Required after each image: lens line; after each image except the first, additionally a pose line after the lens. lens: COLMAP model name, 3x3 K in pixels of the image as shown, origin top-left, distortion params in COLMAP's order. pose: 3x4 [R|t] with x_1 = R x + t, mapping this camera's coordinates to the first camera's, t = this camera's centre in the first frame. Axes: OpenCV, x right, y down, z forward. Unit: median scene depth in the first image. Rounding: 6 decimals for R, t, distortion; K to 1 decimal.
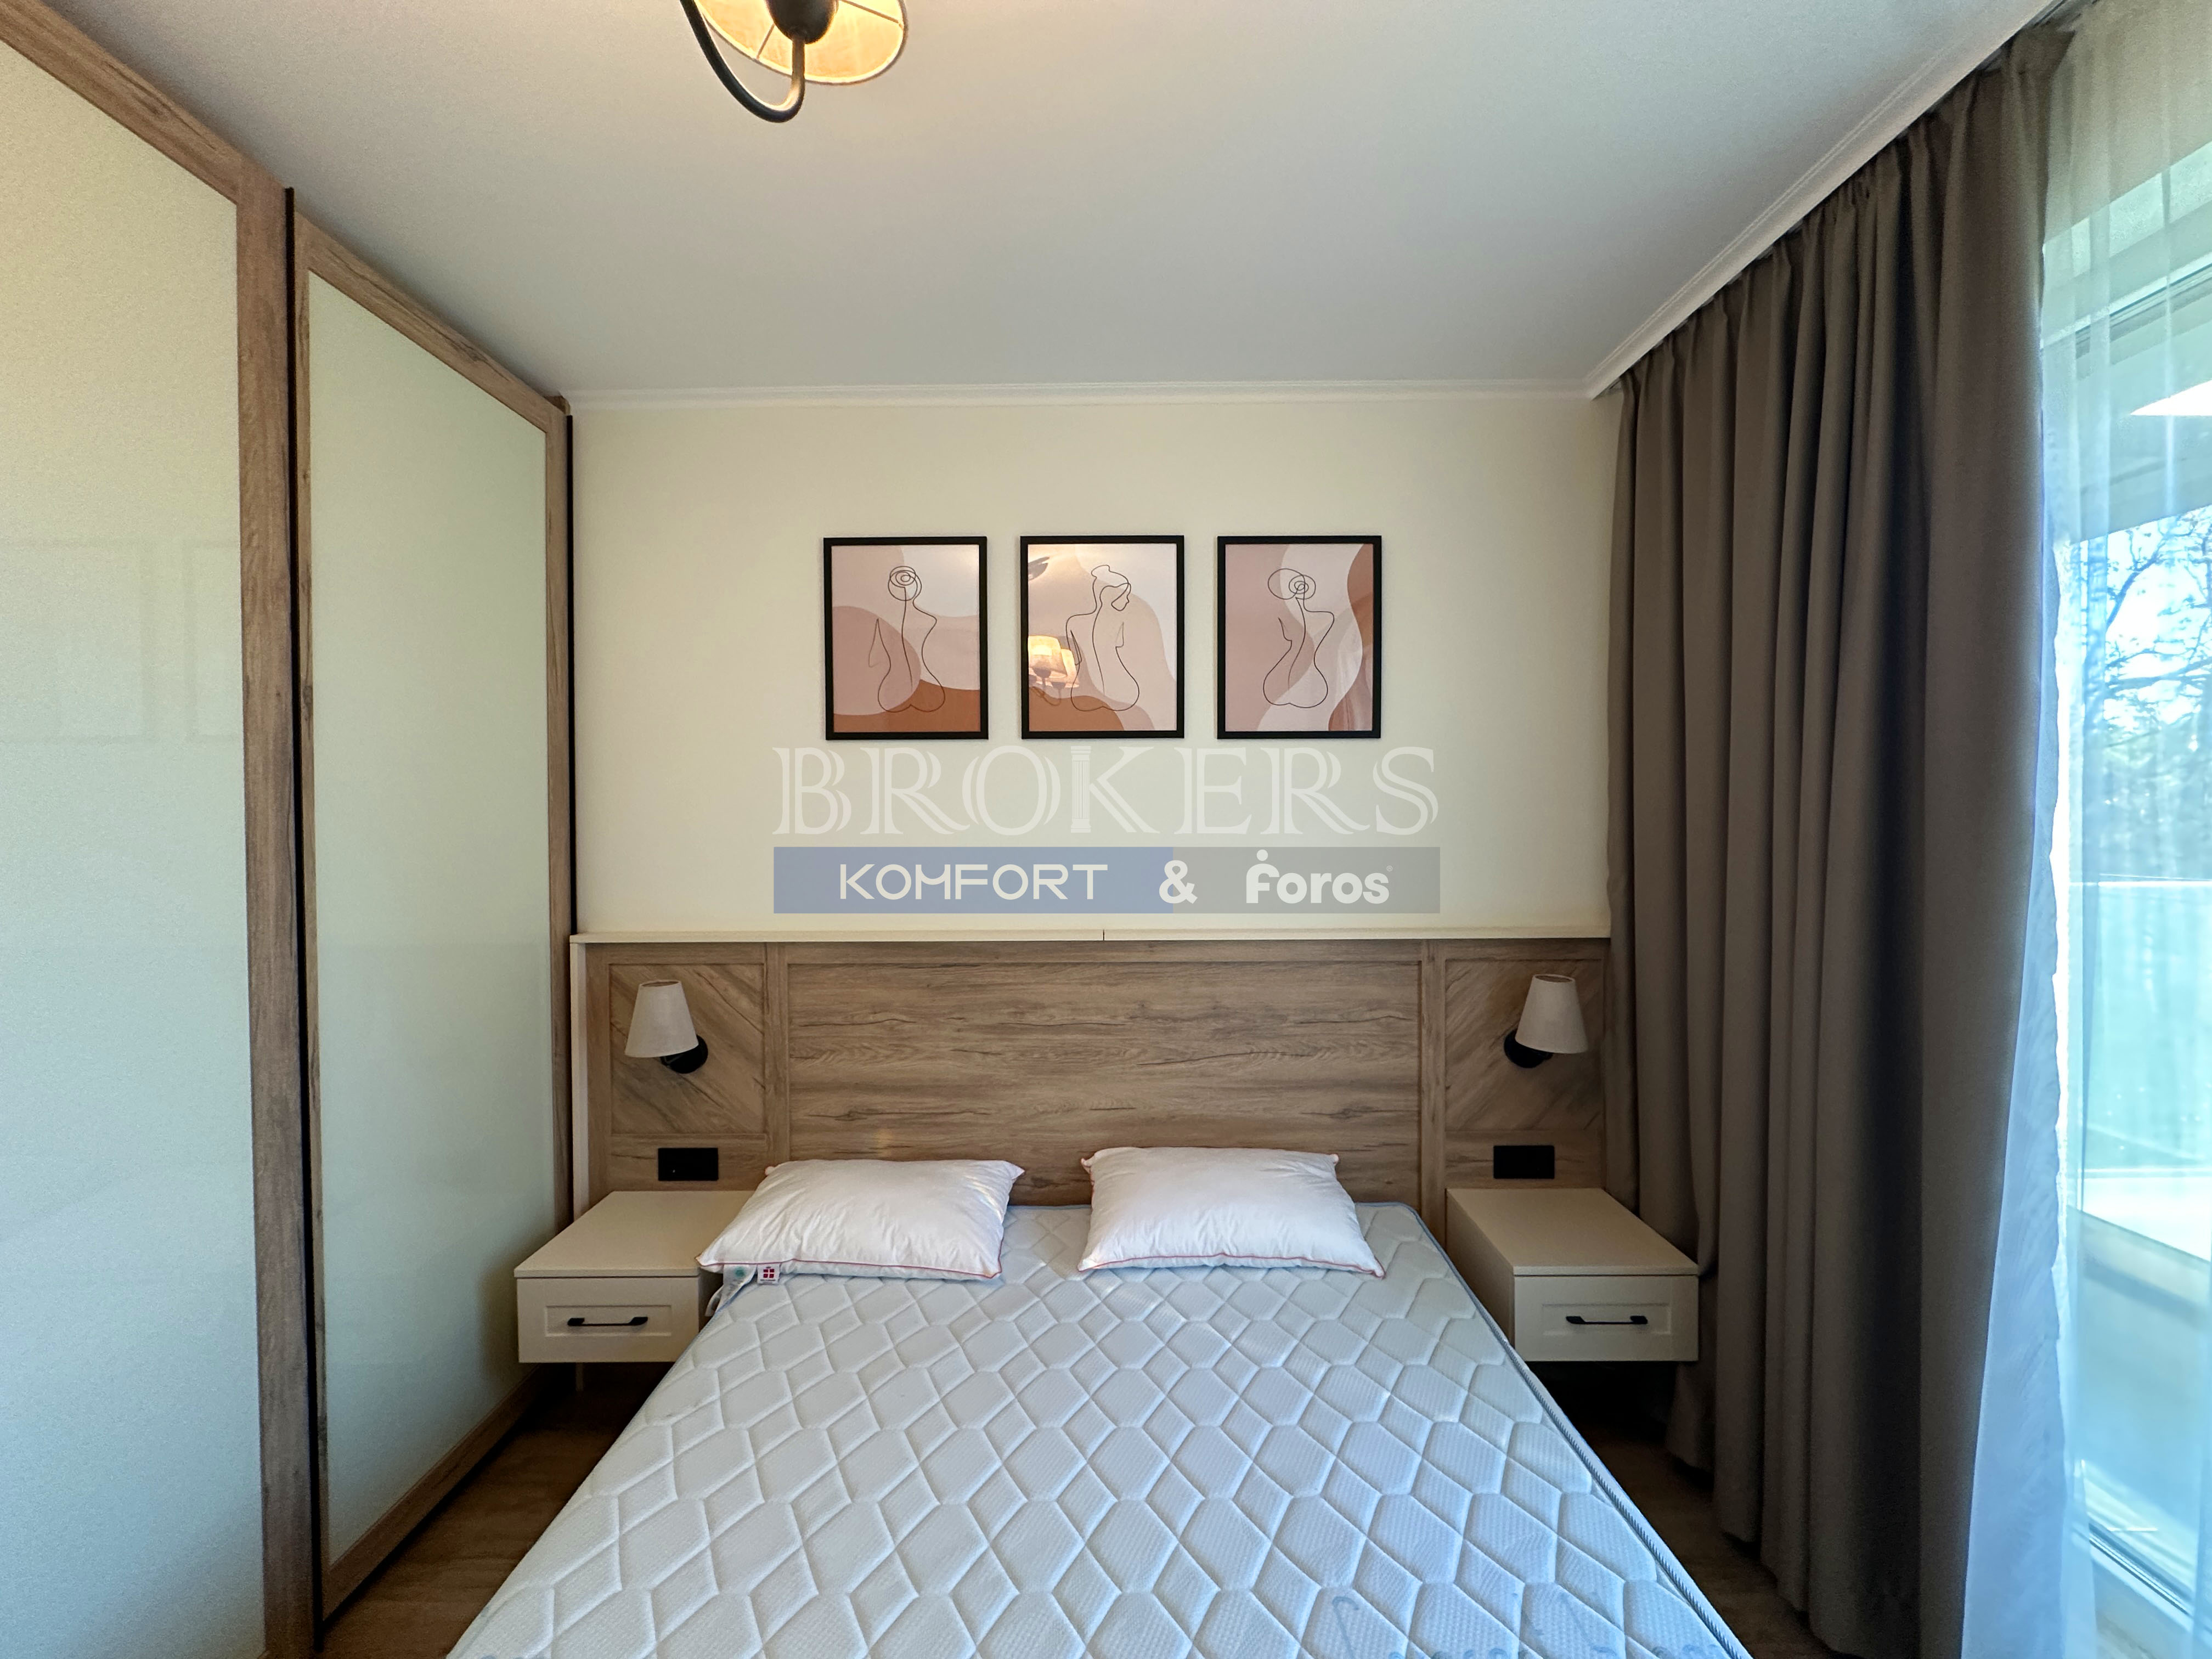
lens RADIAL K [[887.5, 0, 1103.0], [0, 887.5, 826.8], [0, 0, 1]] dist [0.000257, -0.000503]
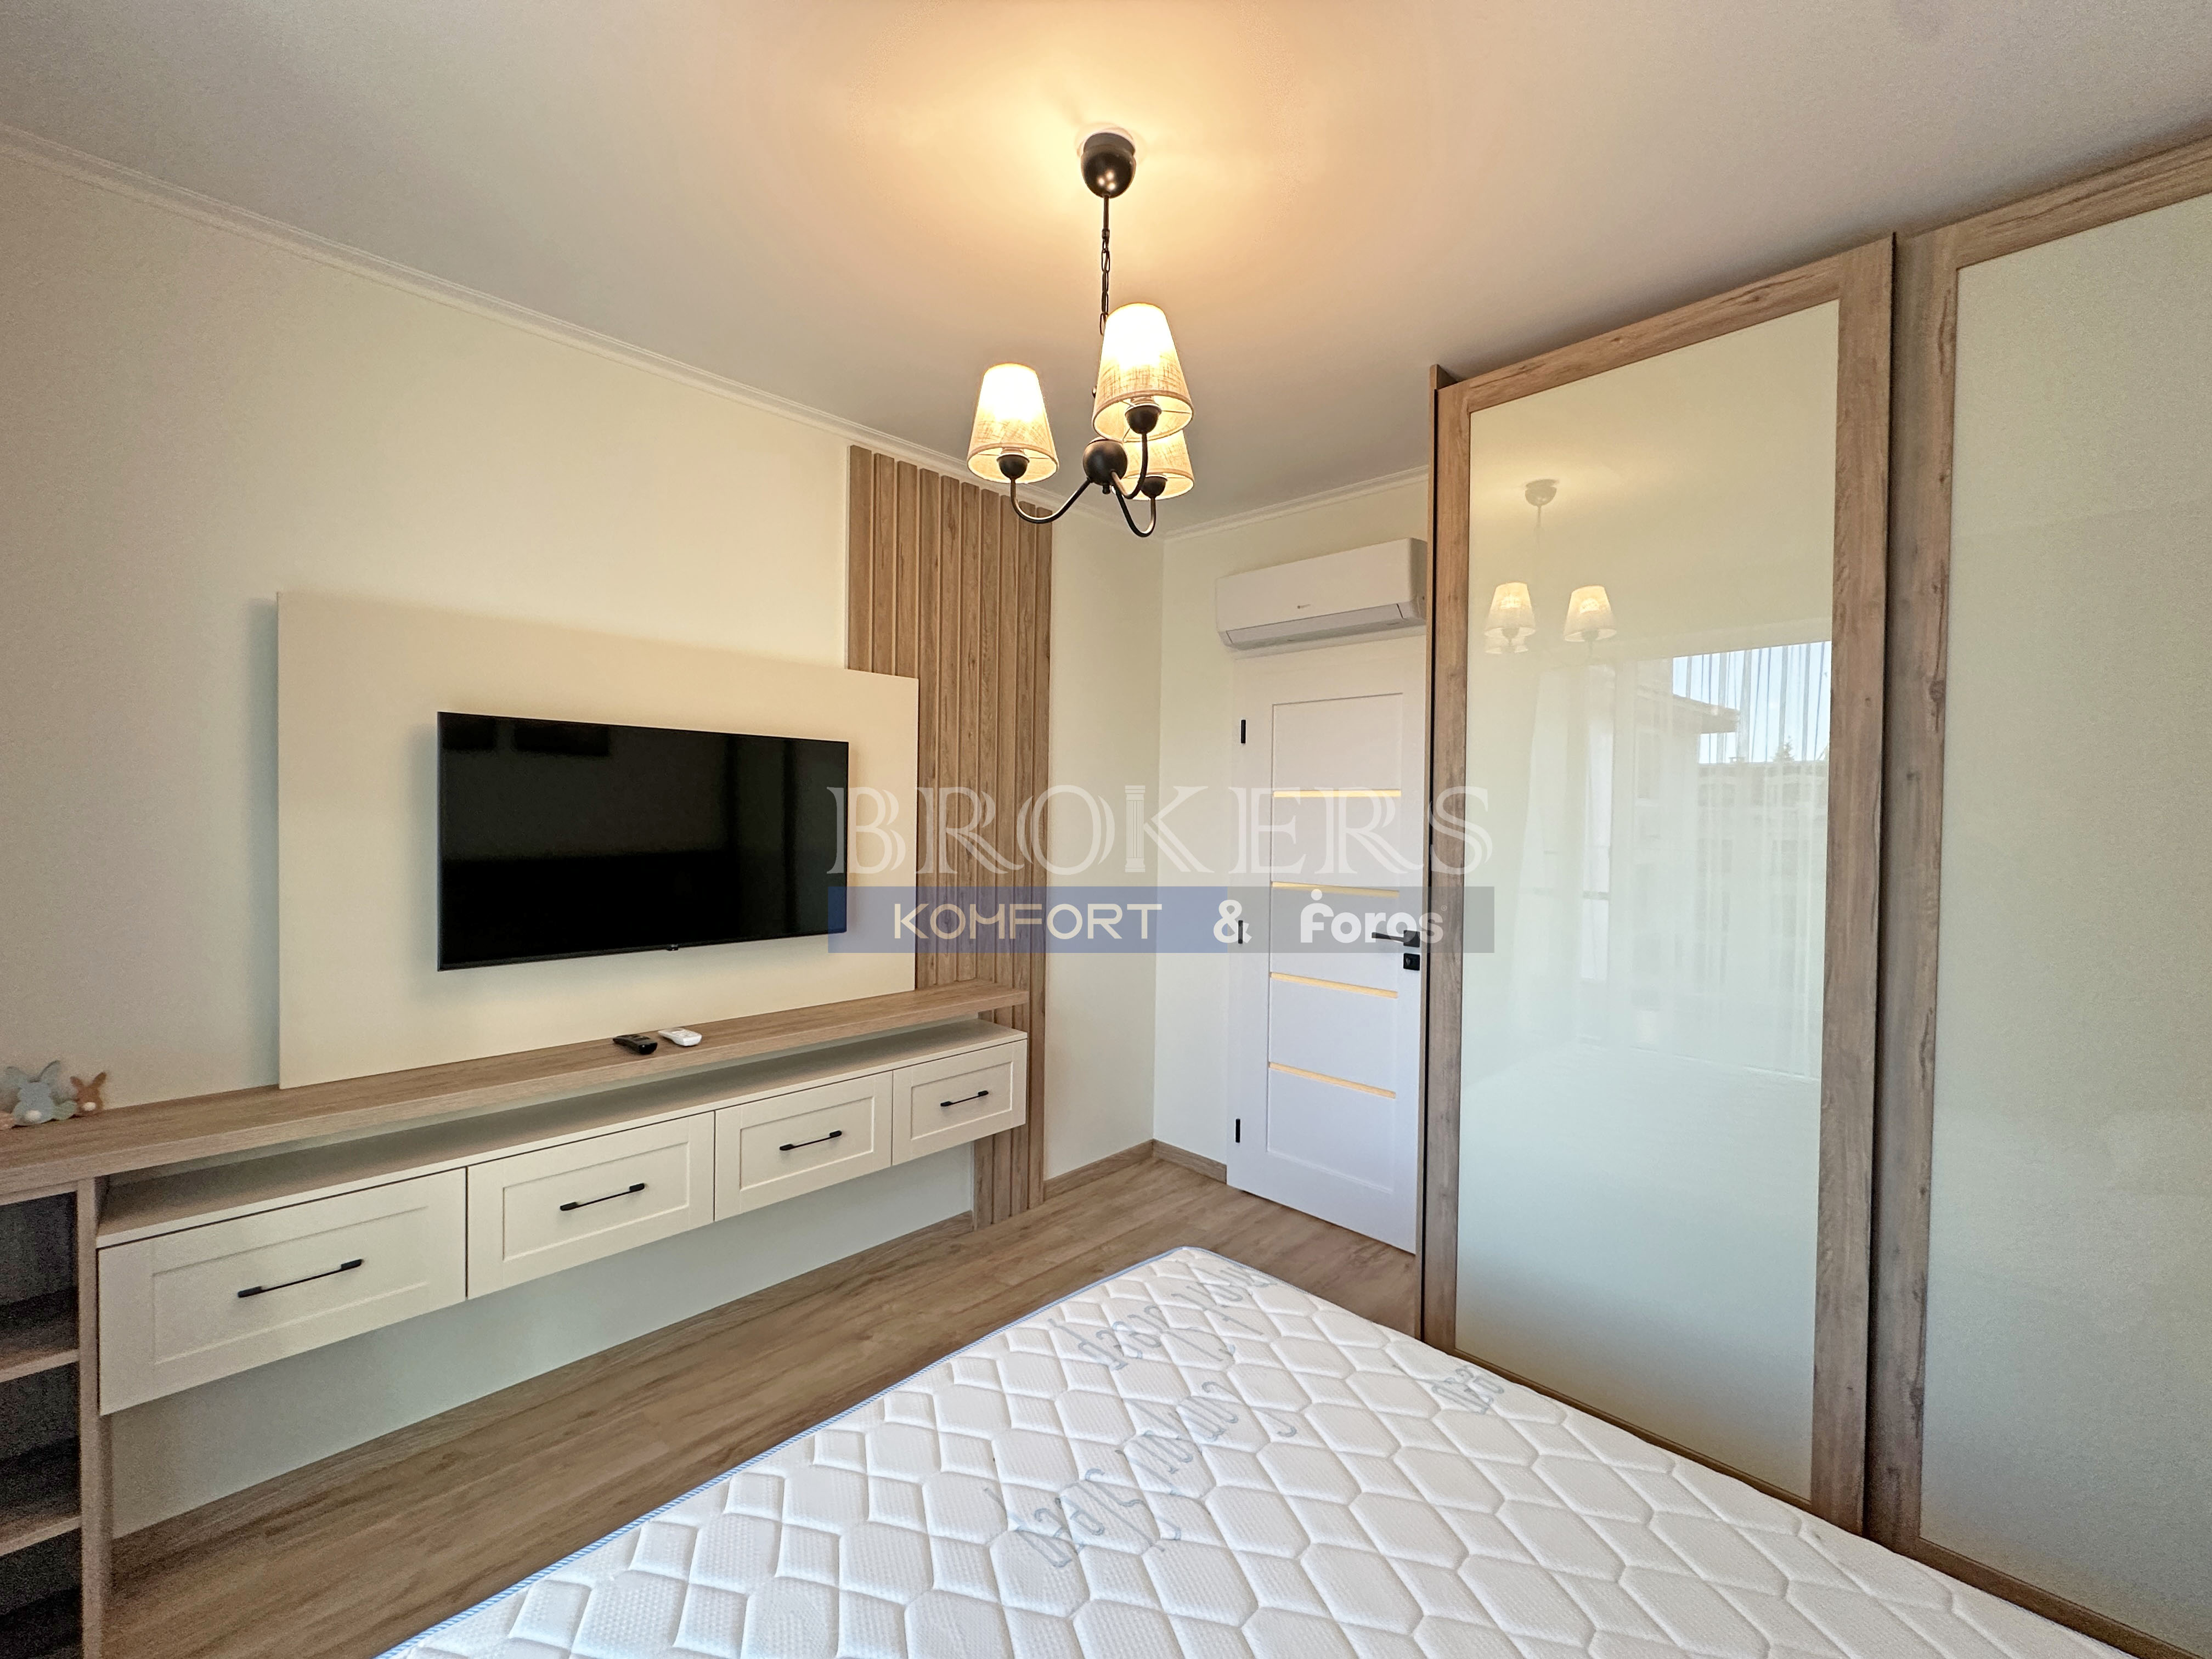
lens RADIAL K [[887.5, 0, 1103.0], [0, 887.5, 826.8], [0, 0, 1]] dist [0.000257, -0.000503]
pose [[-0.703409, 0.008569, -0.710734, 0.567173], [-0.016087, 0.999479, 0.027972, -0.002870], [0.710604, 0.031109, -0.702904, 1.119257]]
